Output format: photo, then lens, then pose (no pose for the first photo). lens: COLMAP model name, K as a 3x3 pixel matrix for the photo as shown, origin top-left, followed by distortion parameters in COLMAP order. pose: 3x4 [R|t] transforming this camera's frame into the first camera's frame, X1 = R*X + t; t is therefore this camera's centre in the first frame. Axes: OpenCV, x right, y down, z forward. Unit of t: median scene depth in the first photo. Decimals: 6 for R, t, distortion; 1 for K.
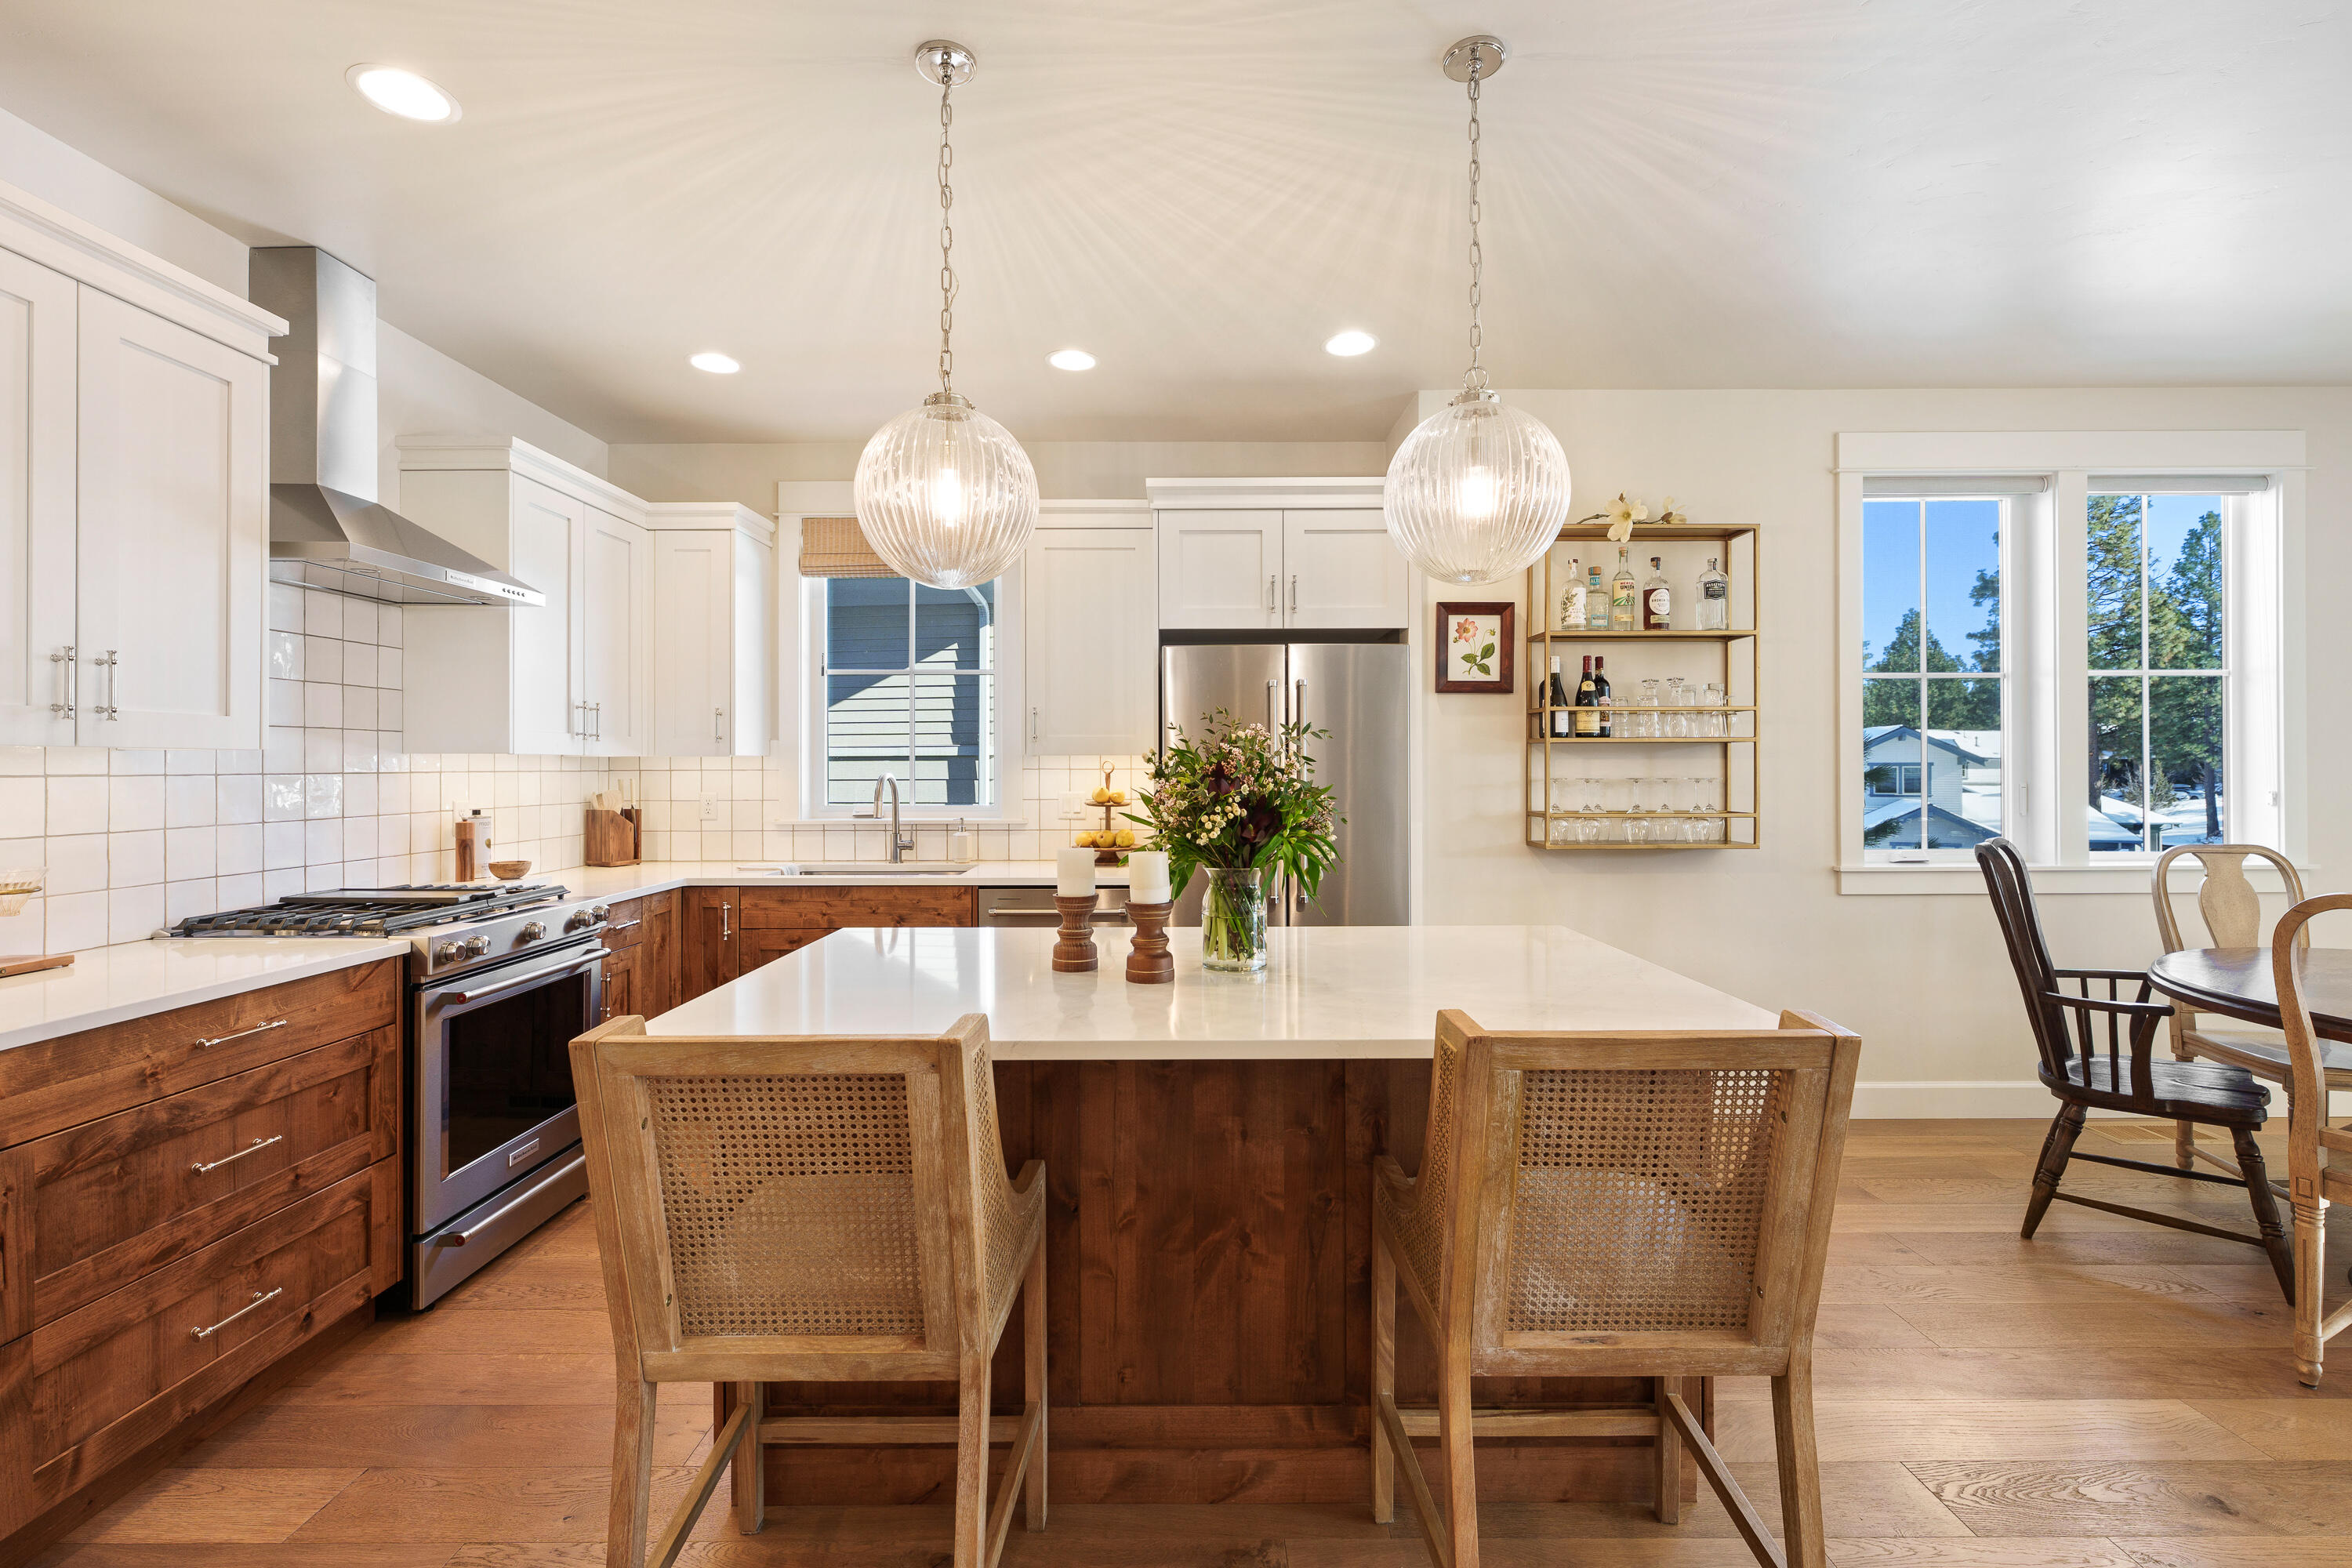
lens RADIAL K [[1025.1, 0, 1180.5], [0, 1025.1, 760.8], [0, 0, 1]] dist [0.003957, -0.000113]
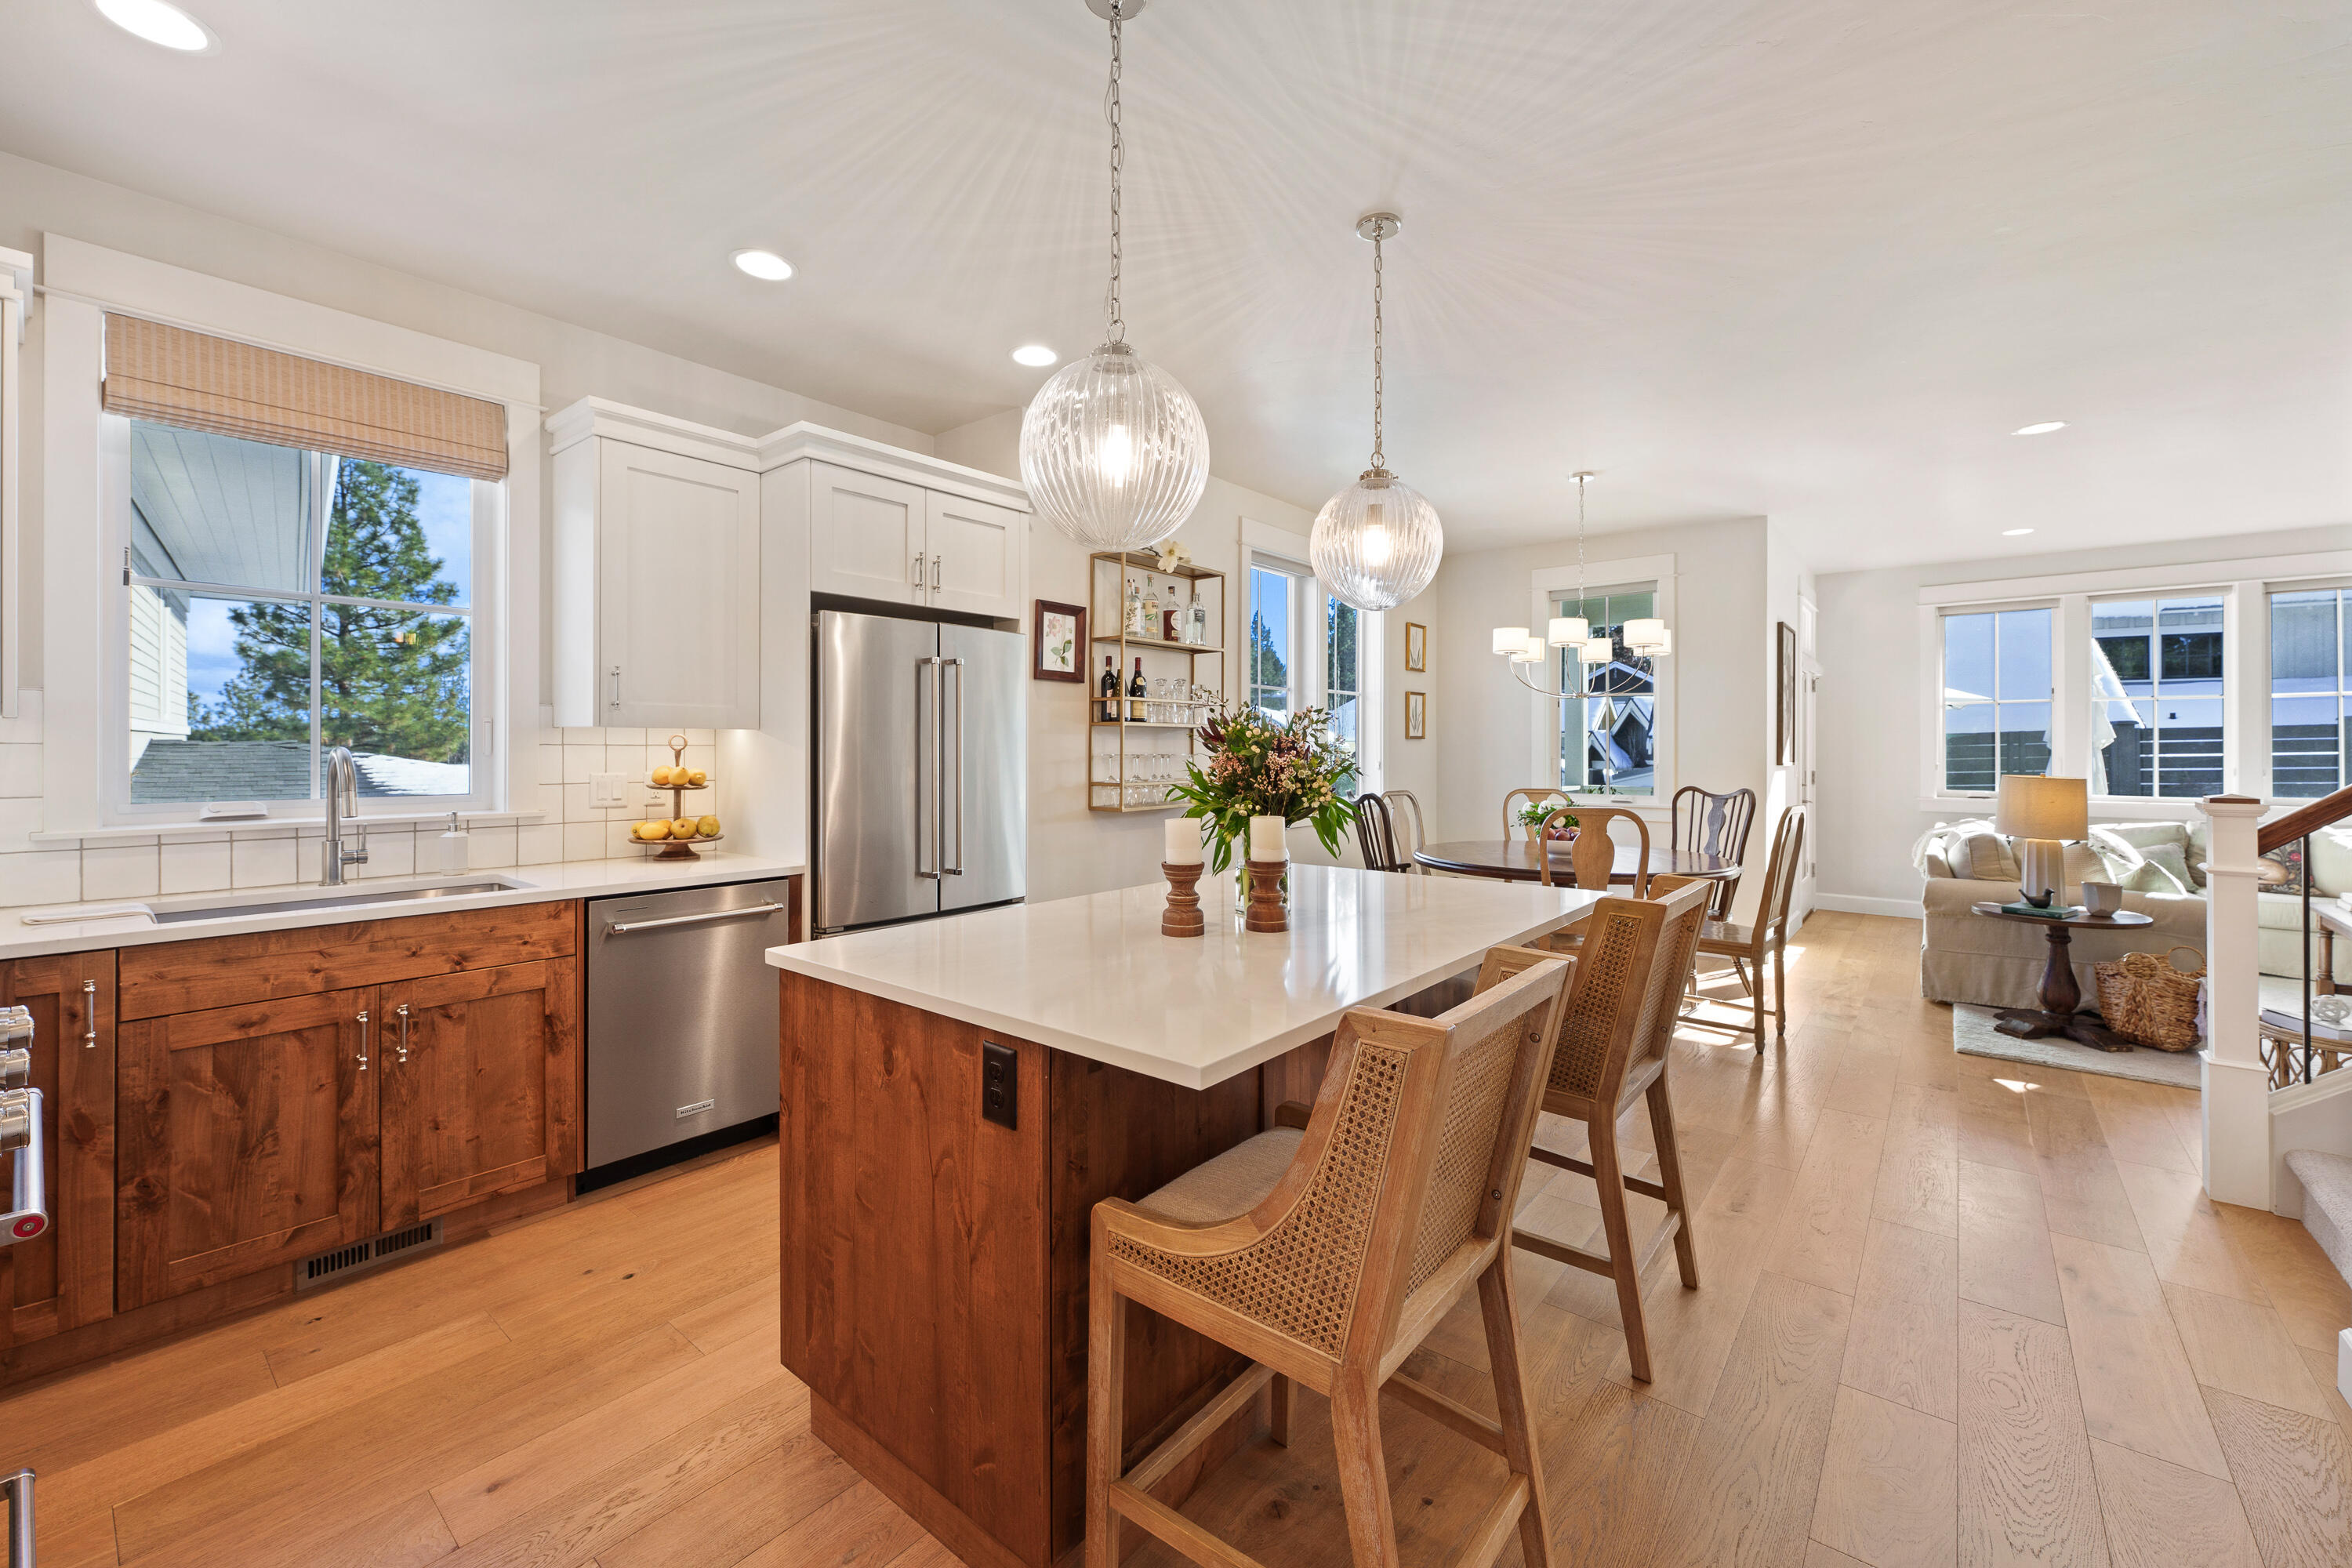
lens RADIAL K [[951.4, 0, 1159.8], [0, 951.4, 748.0], [0, 0, 1]] dist [0.003054, 0.000329]
pose [[0.640526, 0.003288, 0.767929, -0.473237], [-0.007663, 0.999968, 0.002109, 0.006594], [-0.767898, -0.007235, 0.640531, 0.224241]]
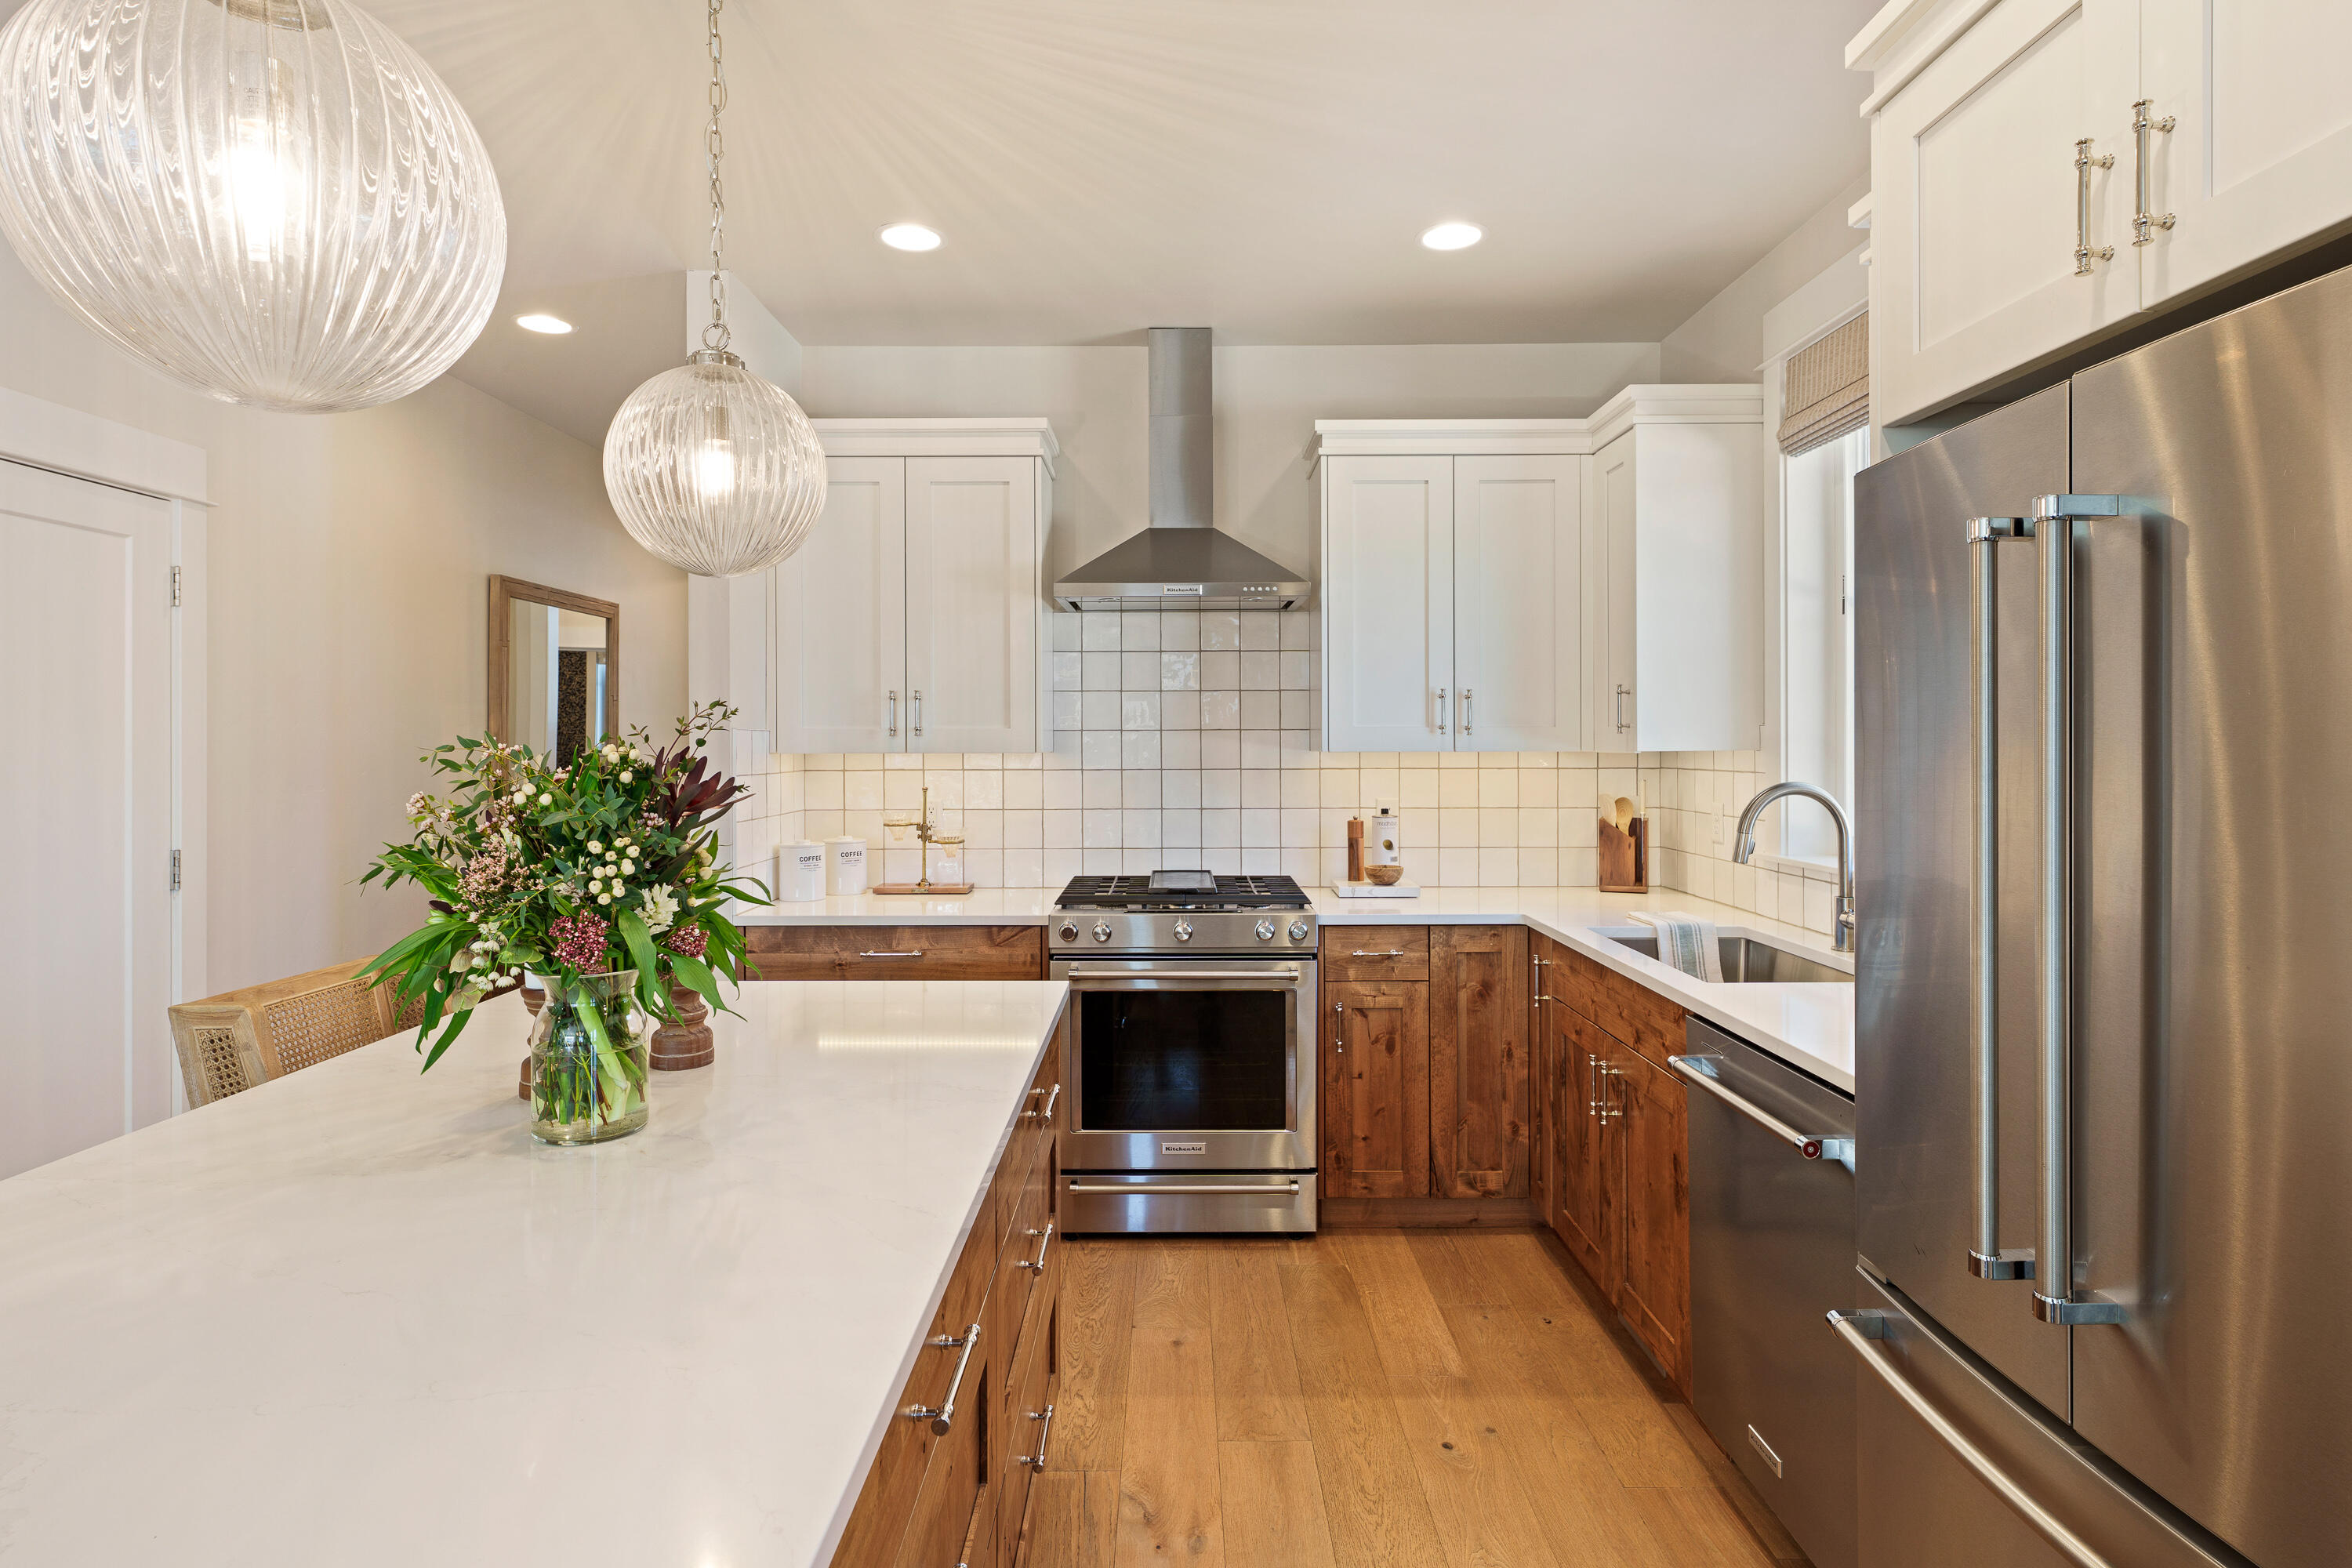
lens RADIAL K [[1235.5, 0, 1171.3], [0, 1235.5, 749.2], [0, 0, 1]] dist [-0.005296, -0.000741]
pose [[0.002611, 0.006827, -0.999973, 0.432702], [0.006367, 0.999956, 0.006844, -0.015792], [0.999976, -0.006385, 0.002567, 0.744086]]
